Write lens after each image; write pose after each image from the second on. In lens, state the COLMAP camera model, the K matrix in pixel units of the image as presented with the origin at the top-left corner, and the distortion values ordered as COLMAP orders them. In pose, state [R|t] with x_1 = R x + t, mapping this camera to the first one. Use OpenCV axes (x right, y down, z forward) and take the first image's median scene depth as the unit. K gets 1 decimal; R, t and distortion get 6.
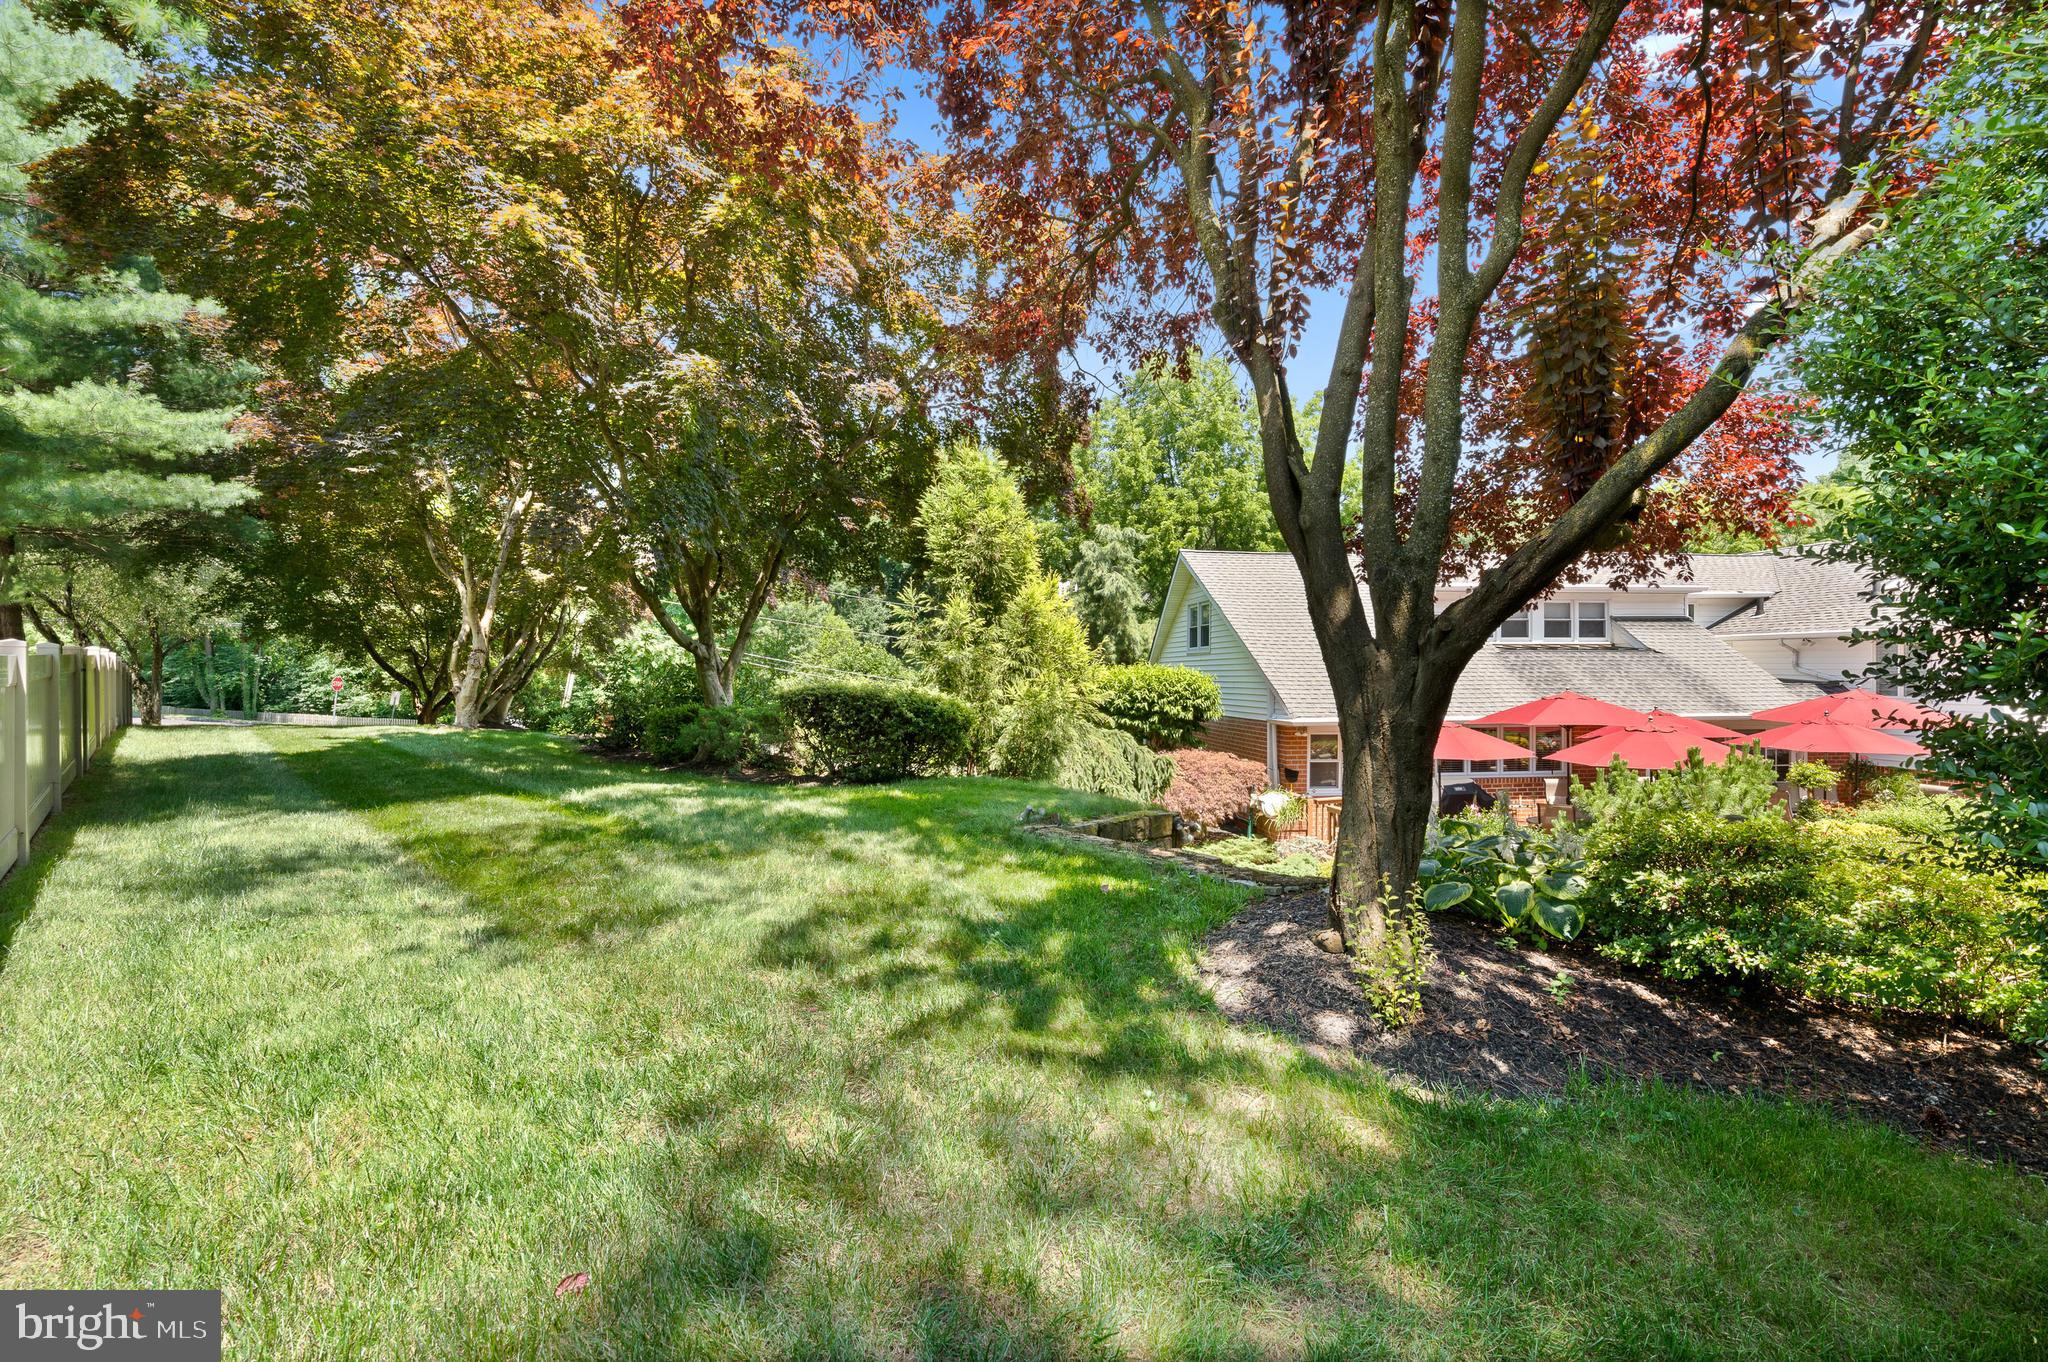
lens RADIAL K [[902.8, 0, 1018.0], [0, 902.8, 686.6], [0, 0, 1]] dist [-0.005161, -0.004562]
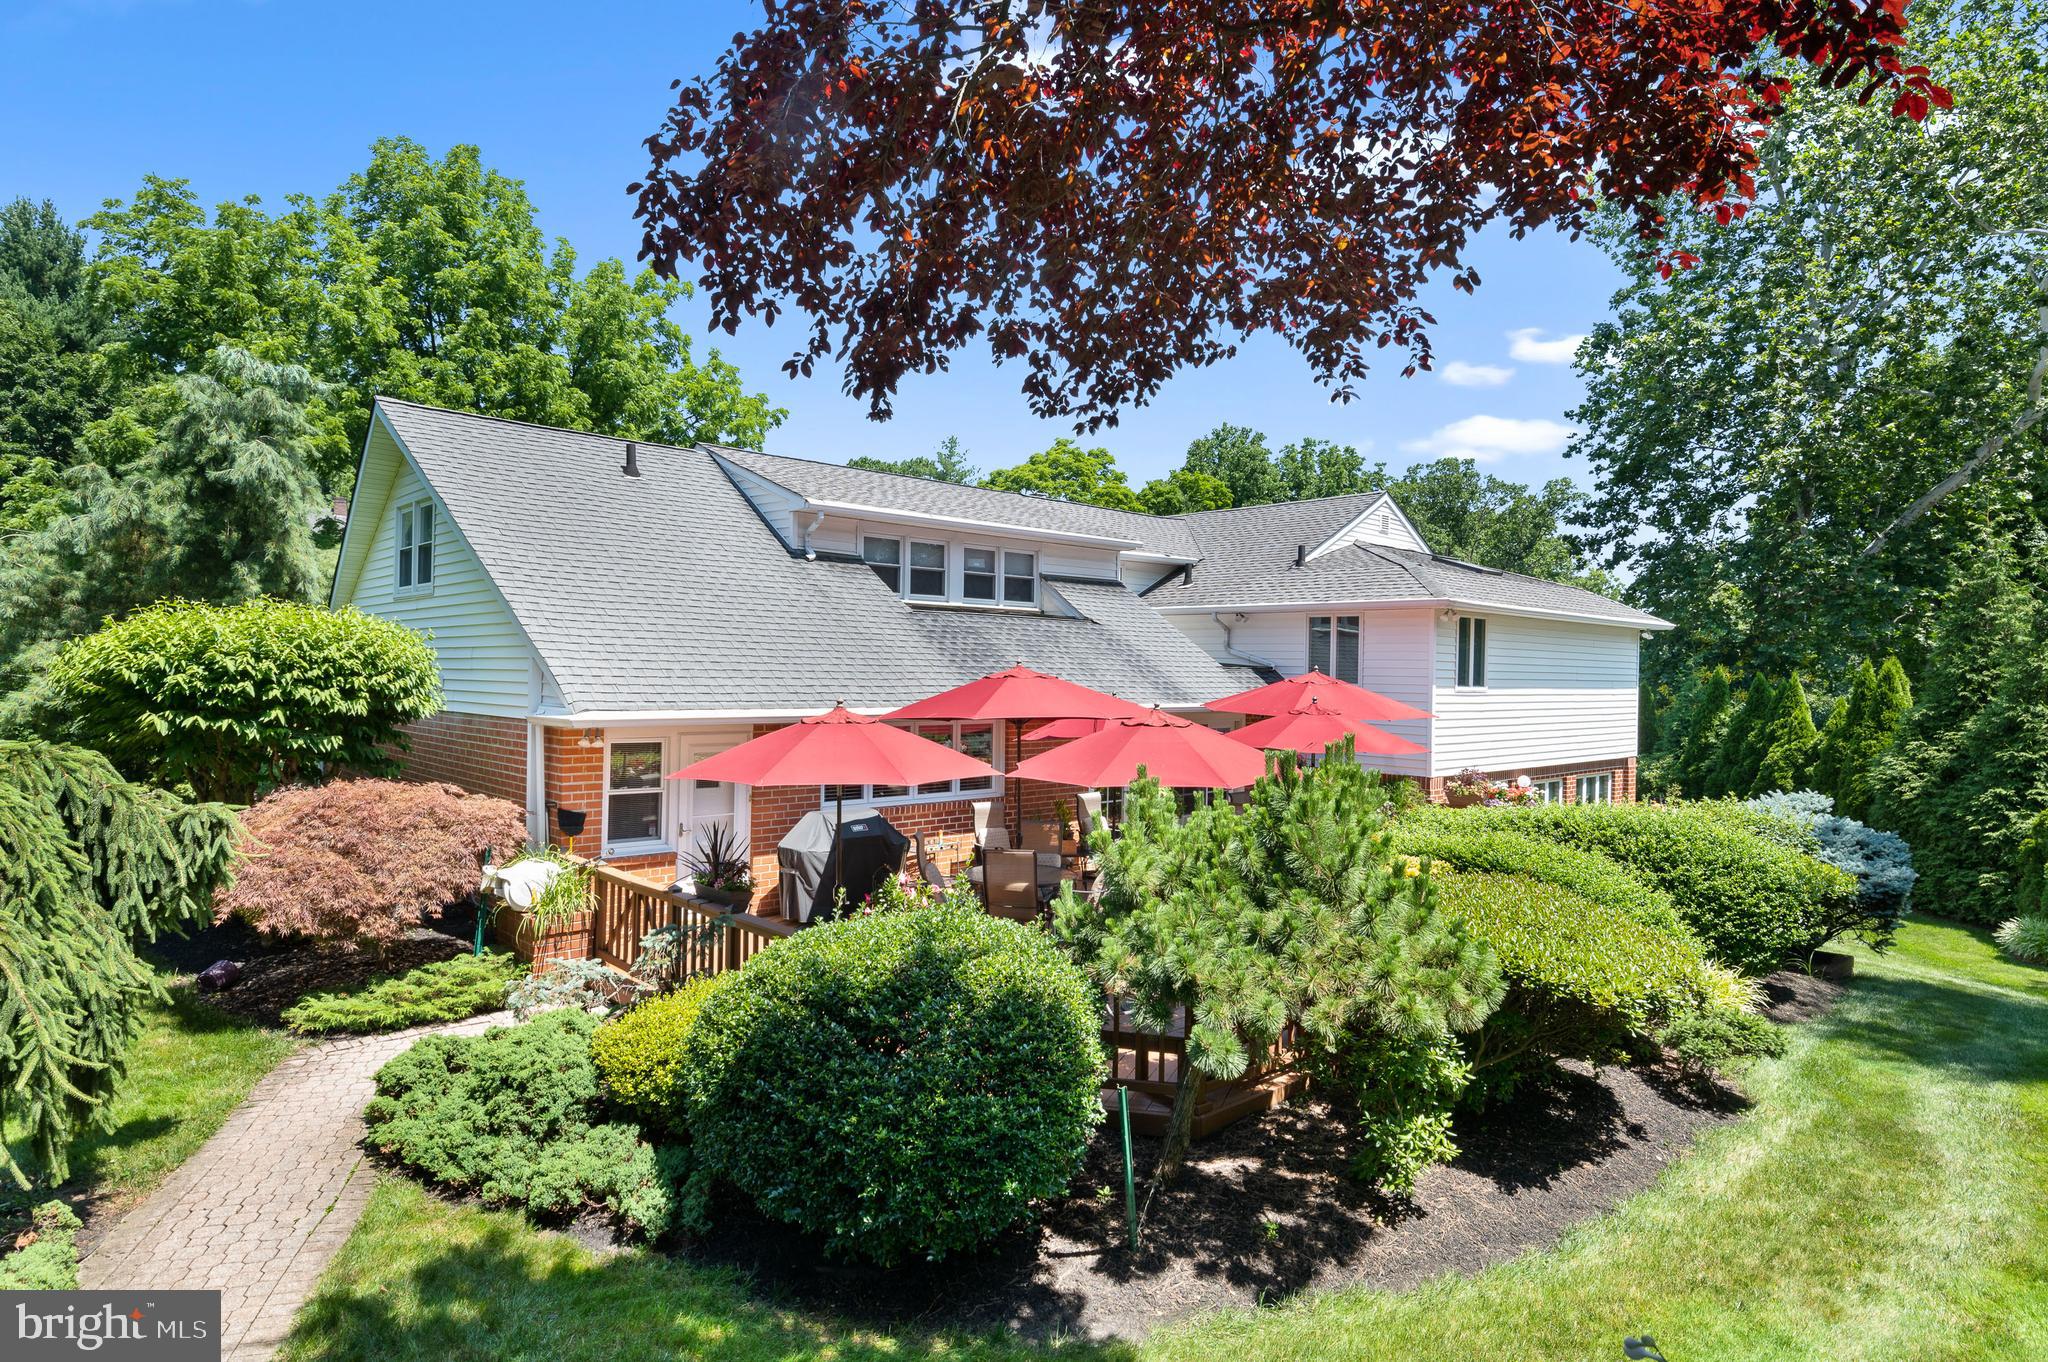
lens RADIAL K [[1177.5, 0, 1020.4], [0, 1177.5, 682.8], [0, 0, 1]] dist [0.006872, 0.000323]
pose [[0.816026, 0.009599, 0.577936, 0.098921], [-0.010592, 0.999943, -0.001653, 0.013503], [-0.577919, -0.004772, 0.816080, 0.242118]]
